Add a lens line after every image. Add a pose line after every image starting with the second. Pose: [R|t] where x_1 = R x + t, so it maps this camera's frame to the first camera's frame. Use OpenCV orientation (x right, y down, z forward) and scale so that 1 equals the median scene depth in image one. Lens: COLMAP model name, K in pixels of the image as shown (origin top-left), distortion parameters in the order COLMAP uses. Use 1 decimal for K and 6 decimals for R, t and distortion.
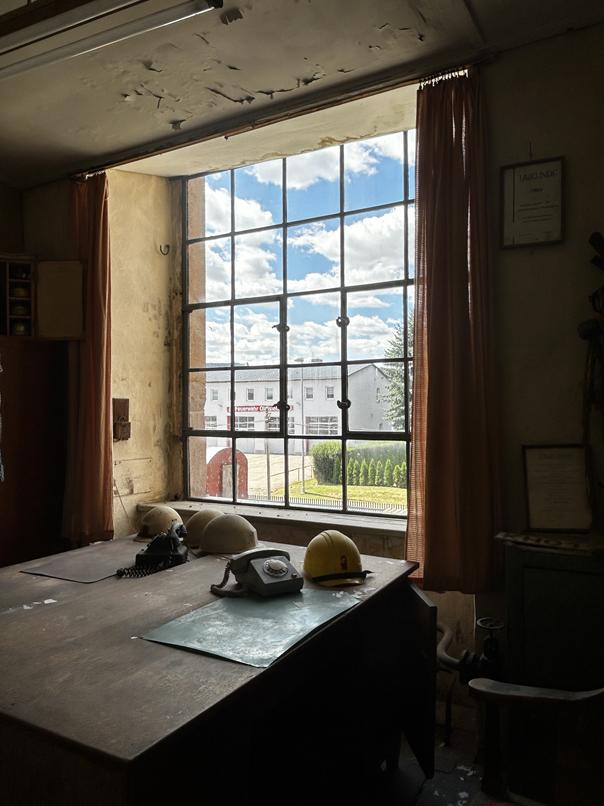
lens RADIAL K [[612.5, 0, 302.0], [0, 612.5, 403.0], [0, 0, 1]] dist [0.012476, -0.004656]
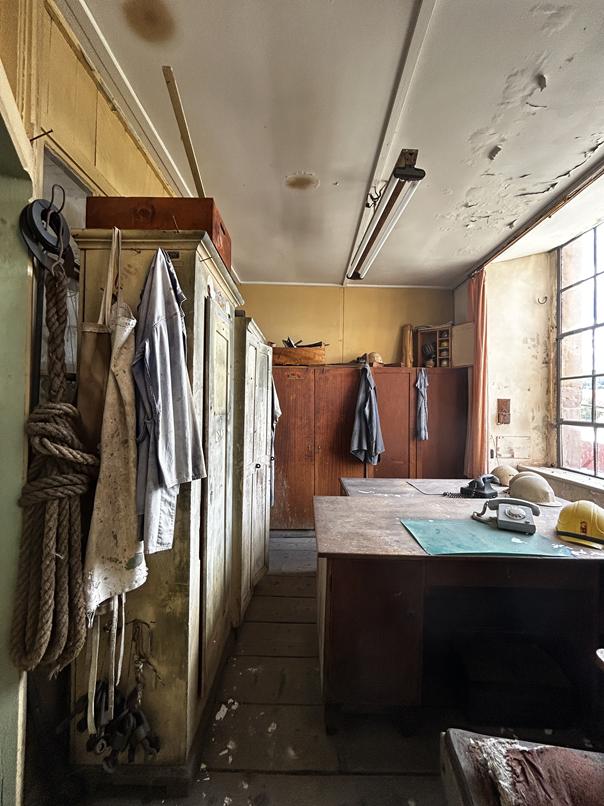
lens RADIAL K [[328.2, 0, 302.0], [0, 328.2, 403.0], [0, 0, 1]] dist [-0.000085, -0.000203]
pose [[0.483655, 0.005589, -0.875241, 0.208326], [-0.004466, 0.999982, 0.003918, 0.002920], [0.875247, 0.002014, 0.483672, 0.092220]]
